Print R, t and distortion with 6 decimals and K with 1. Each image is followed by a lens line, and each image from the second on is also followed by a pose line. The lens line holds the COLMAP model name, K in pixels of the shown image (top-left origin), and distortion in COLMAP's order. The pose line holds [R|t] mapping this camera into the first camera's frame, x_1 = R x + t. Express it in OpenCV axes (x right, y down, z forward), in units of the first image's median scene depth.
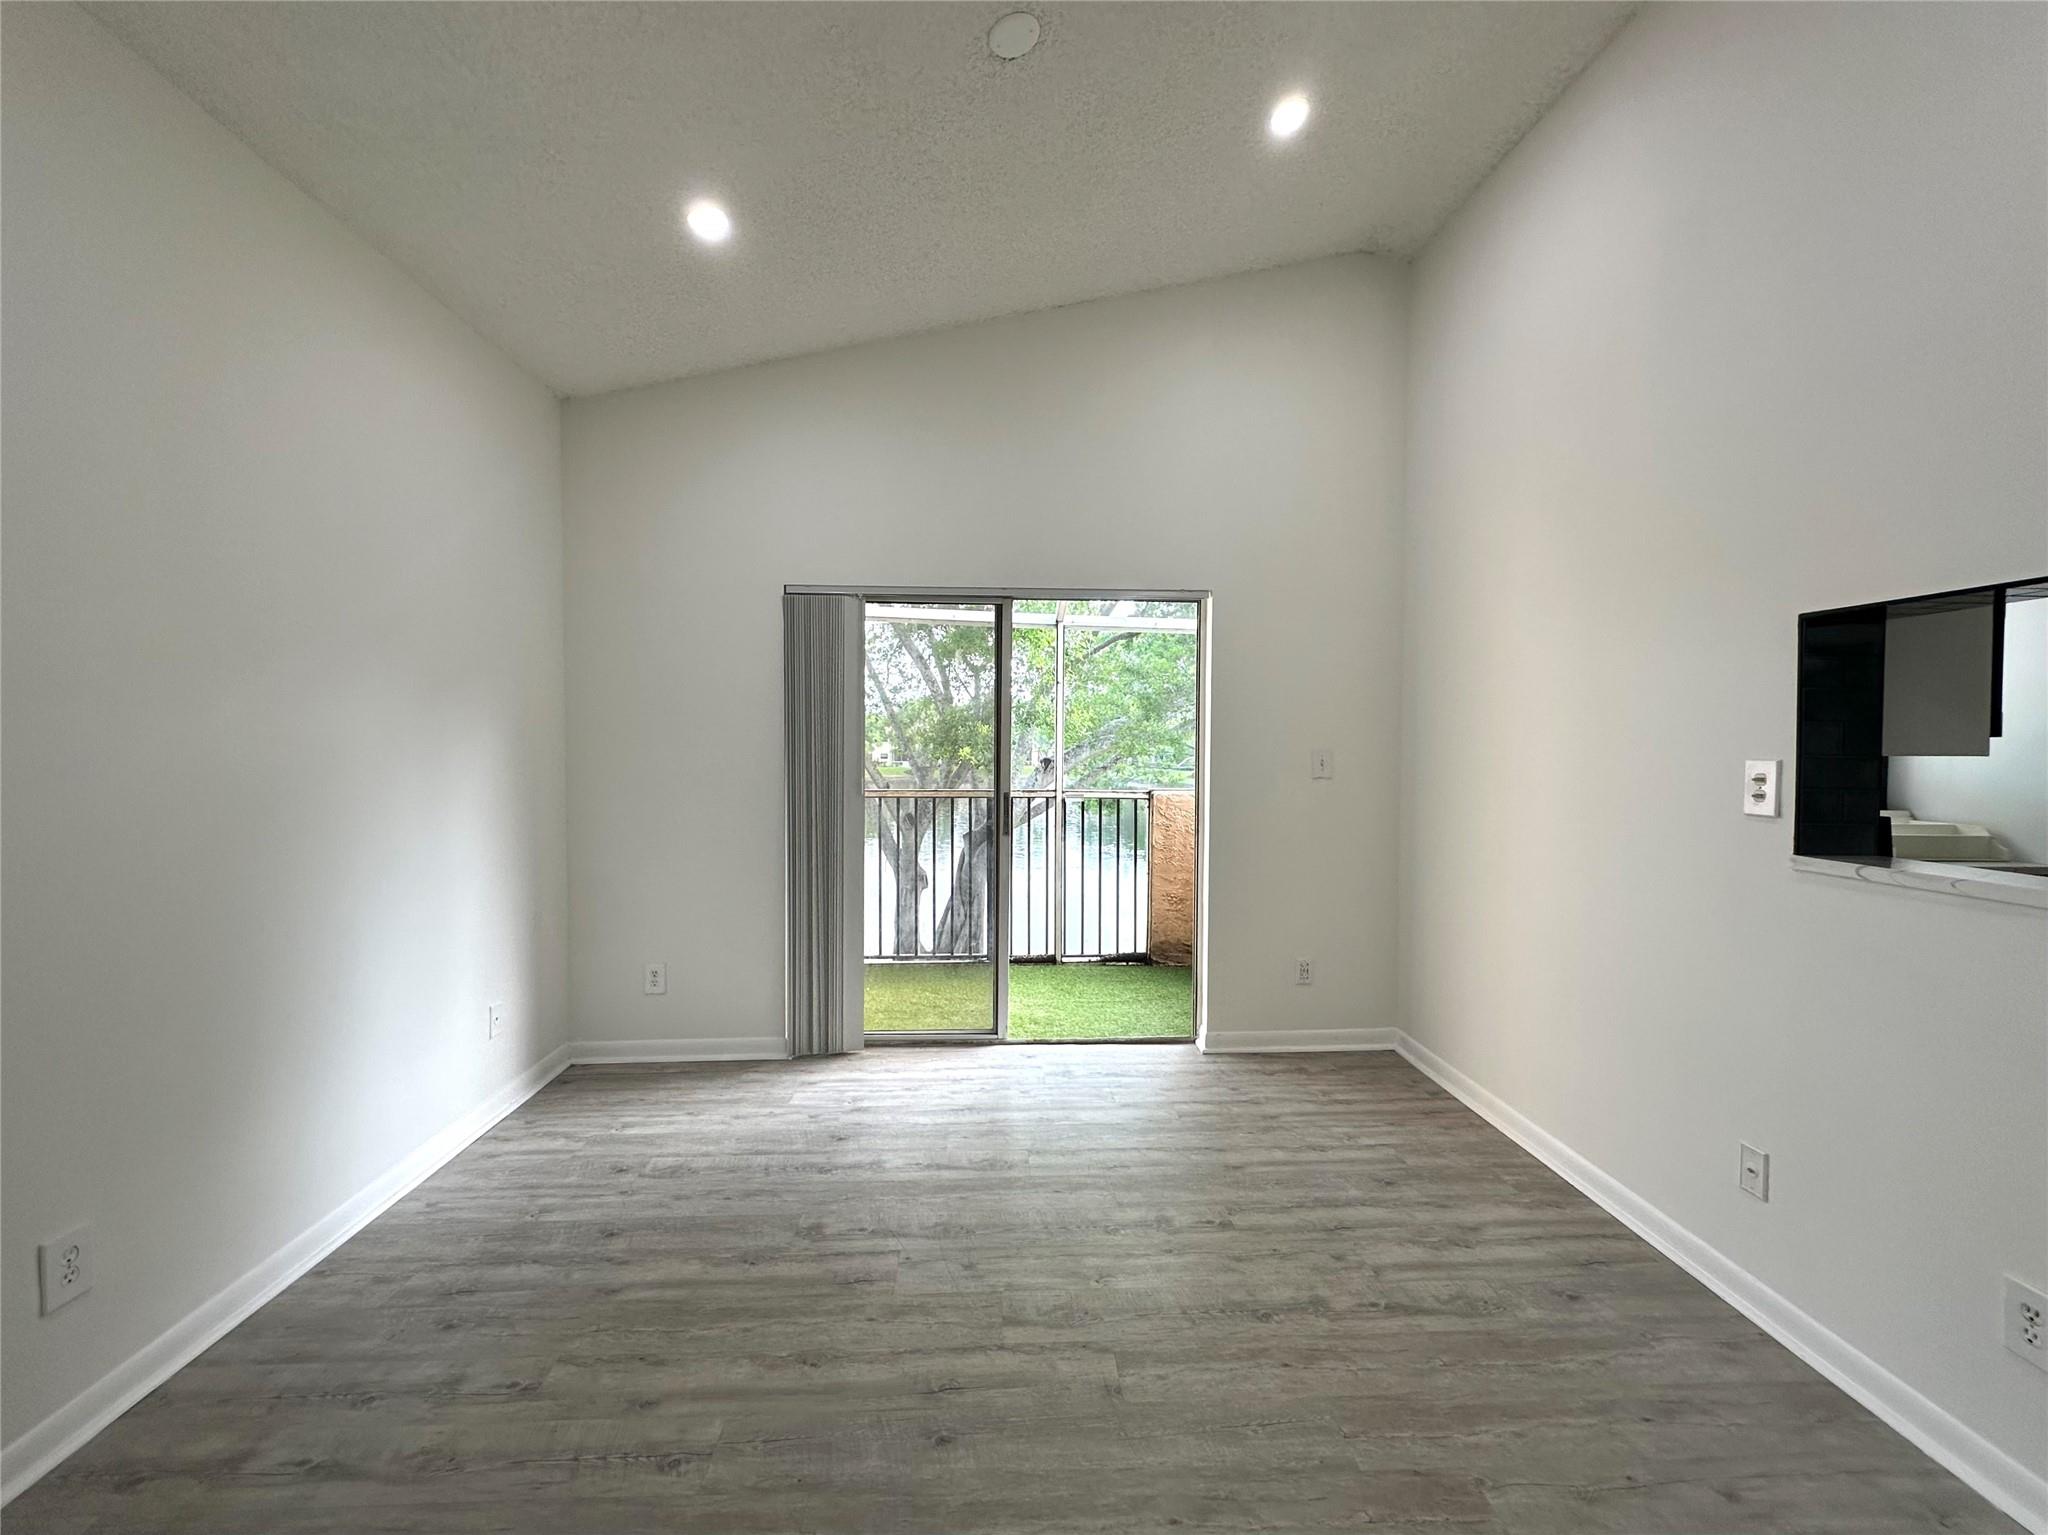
lens RADIAL K [[830.7, 0, 1018.5], [0, 830.7, 761.5], [0, 0, 1]] dist [-0.000120, 0.000444]
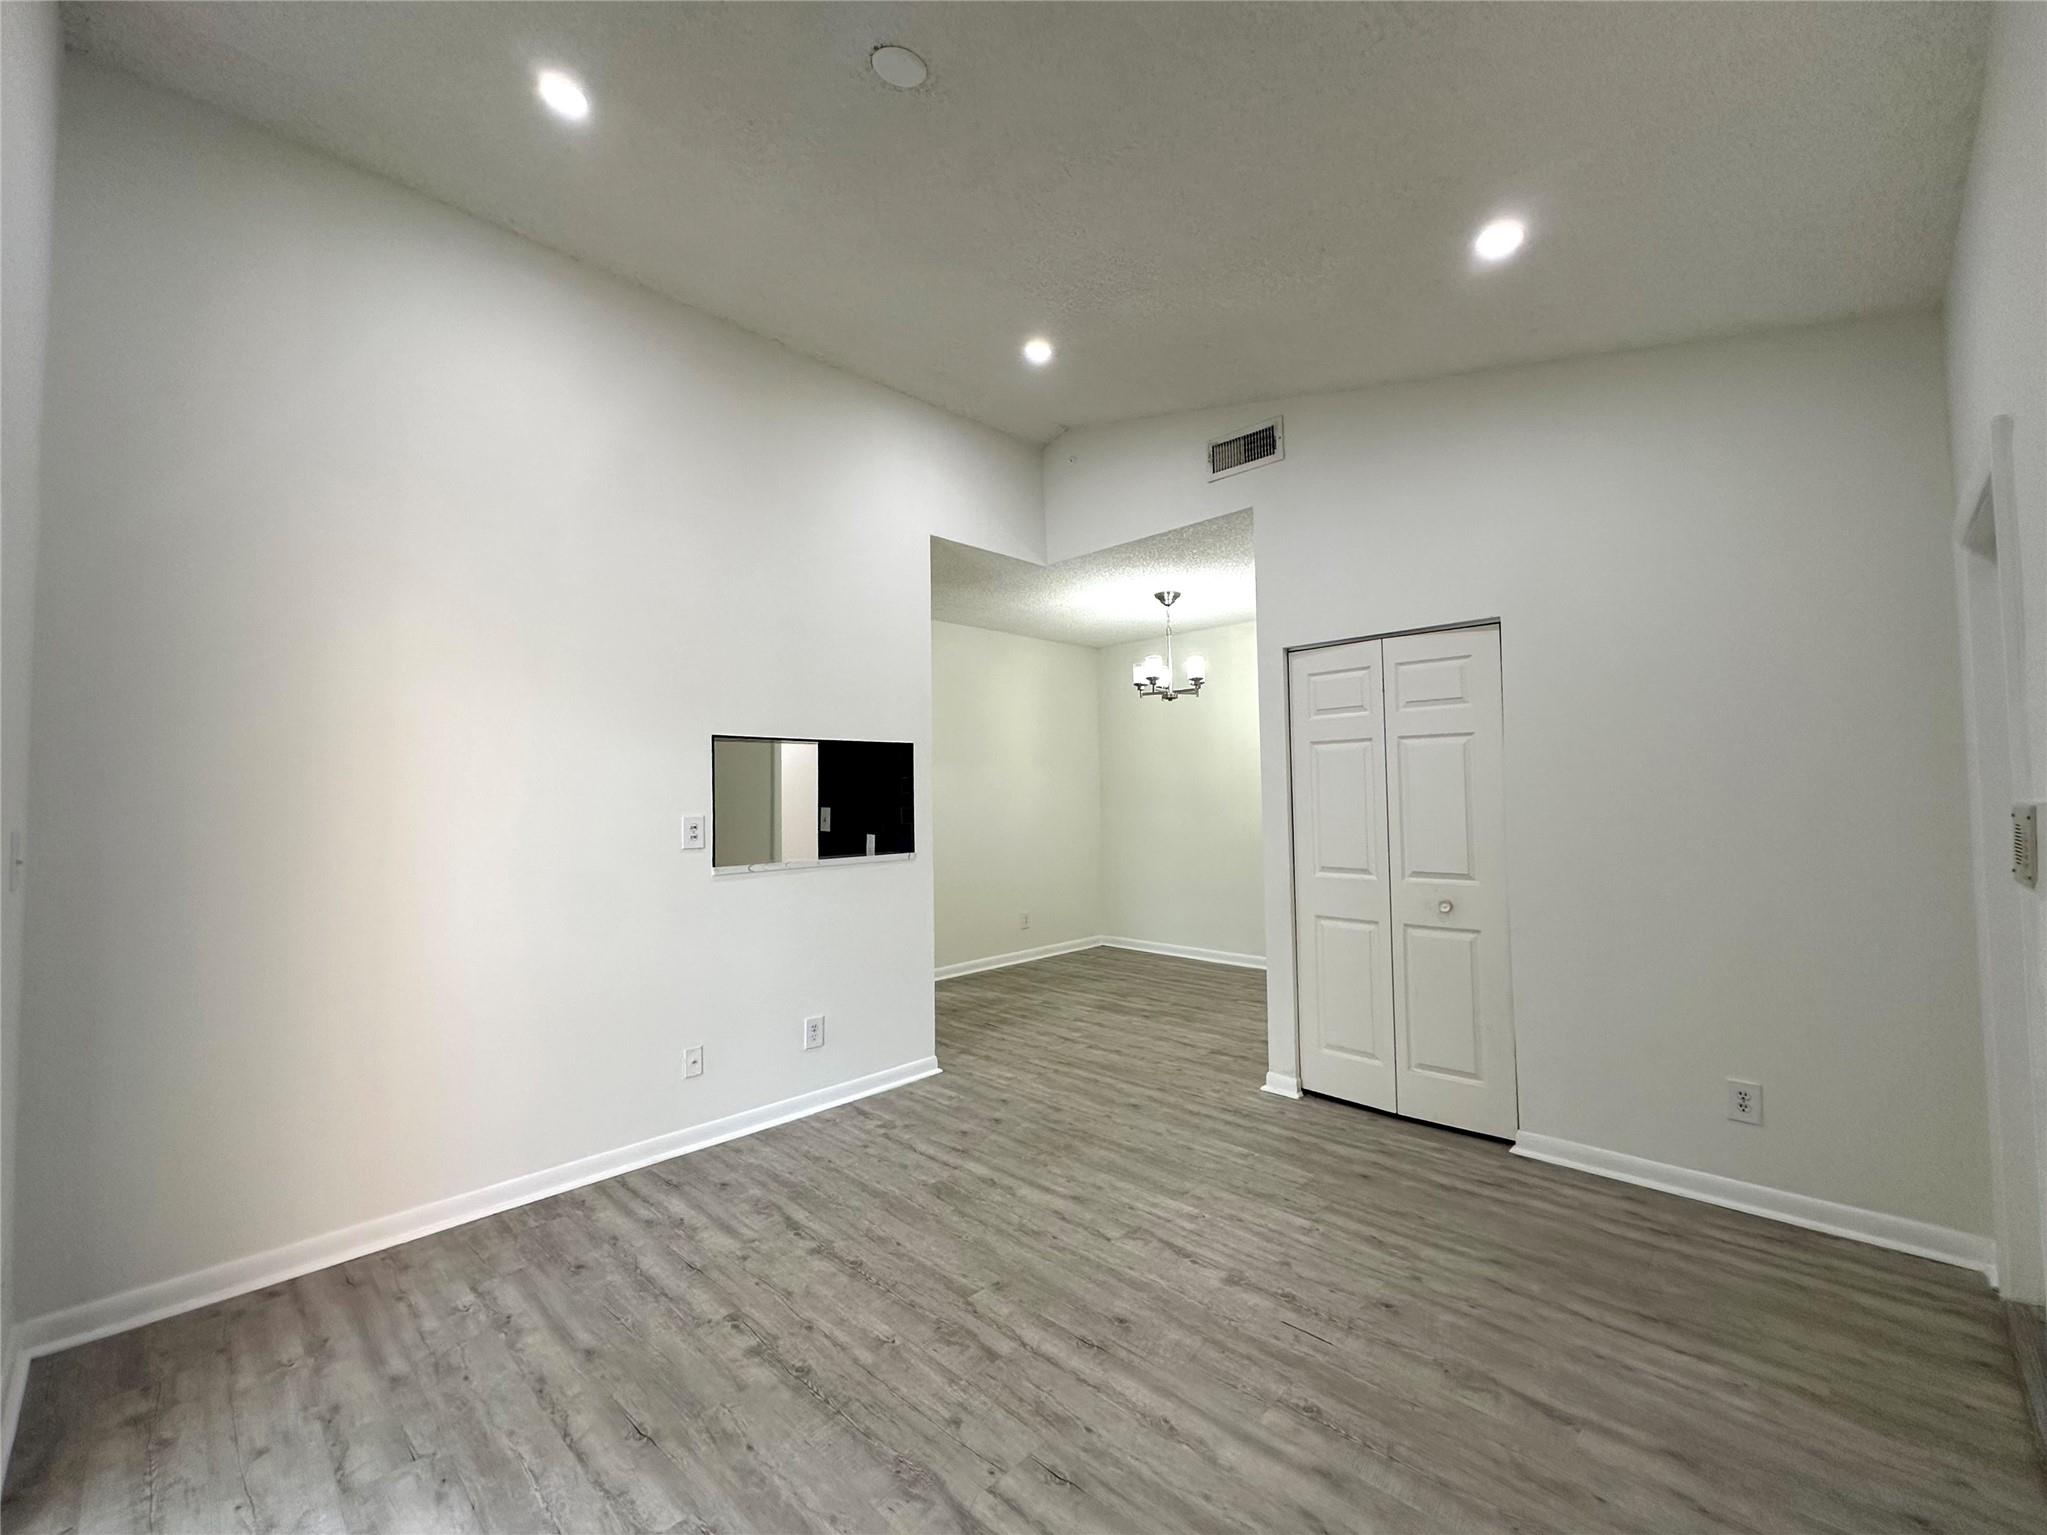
lens RADIAL K [[830.3, 0, 1018.0], [0, 830.3, 761.5], [0, 0, 1]] dist [-0.000120, 0.000444]
pose [[-0.664794, 0.035261, 0.746194, -0.712995], [0.030850, 0.999329, -0.019738, -0.051264], [-0.746389, 0.009898, -0.665436, 1.408708]]
